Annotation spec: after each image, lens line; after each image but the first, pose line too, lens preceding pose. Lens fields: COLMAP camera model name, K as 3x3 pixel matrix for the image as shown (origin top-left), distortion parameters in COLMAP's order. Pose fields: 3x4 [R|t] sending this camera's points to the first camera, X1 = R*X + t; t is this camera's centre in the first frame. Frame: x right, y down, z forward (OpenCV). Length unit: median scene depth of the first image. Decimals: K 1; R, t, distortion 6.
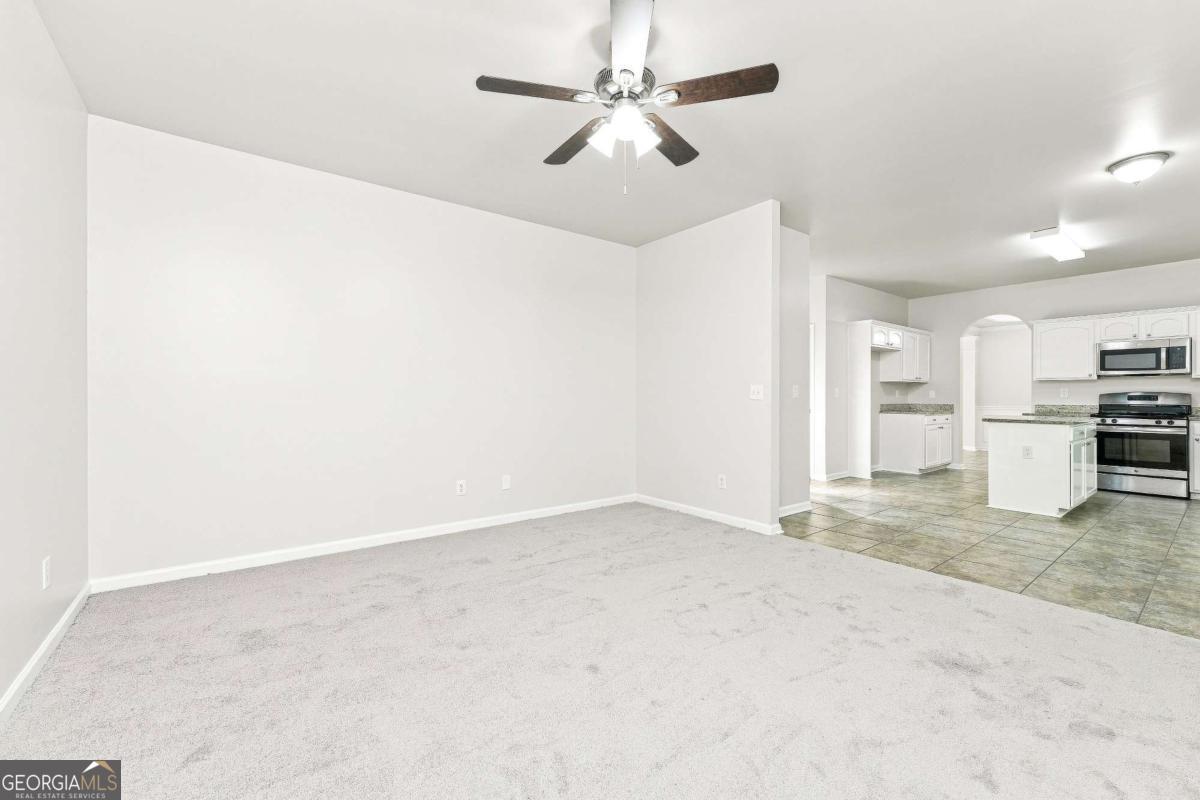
lens RADIAL K [[484.2, 0, 597.4], [0, 484.2, 395.2], [0, 0, 1]] dist [-0.000938, -0.000262]
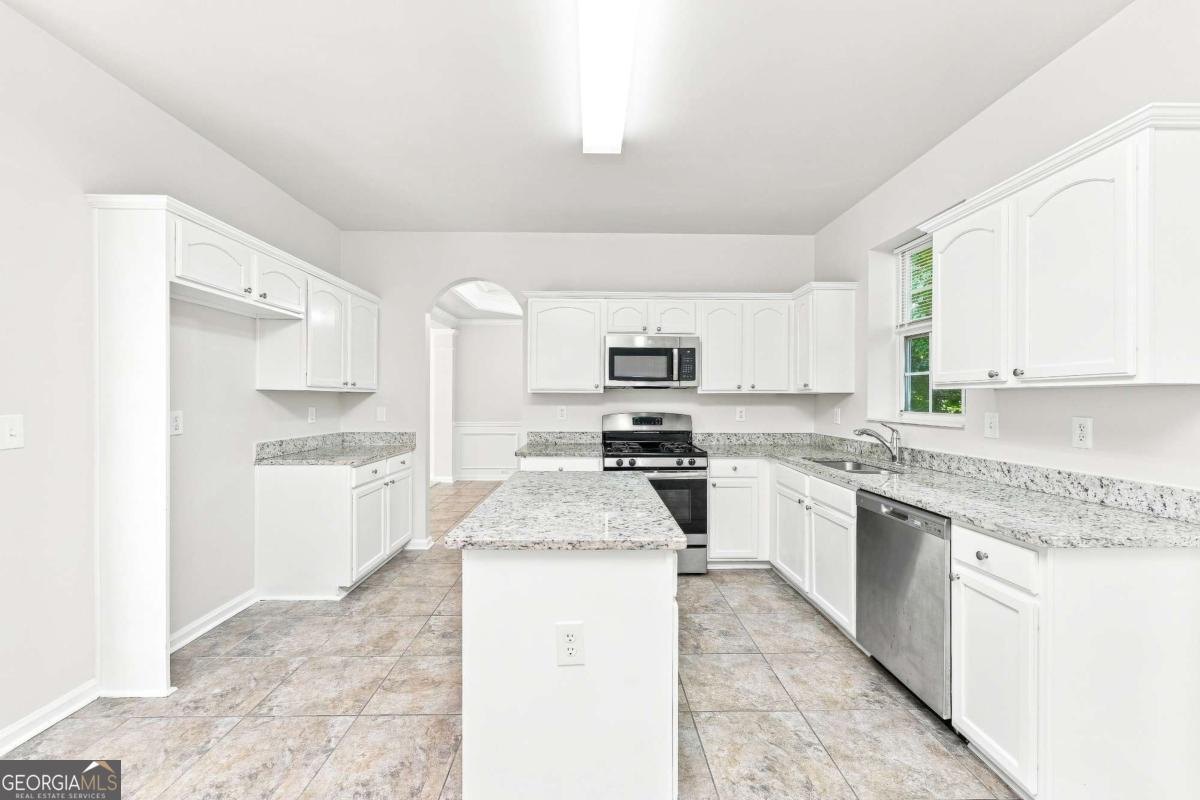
lens RADIAL K [[484.2, 0, 597.7], [0, 484.2, 399.9], [0, 0, 1]] dist [-0.000938, -0.000262]
pose [[0.586719, 0.001660, 0.809789, 0.520569], [-0.002818, 0.999996, -0.000008, -0.024180], [-0.809786, -0.002277, 0.586721, 0.643840]]
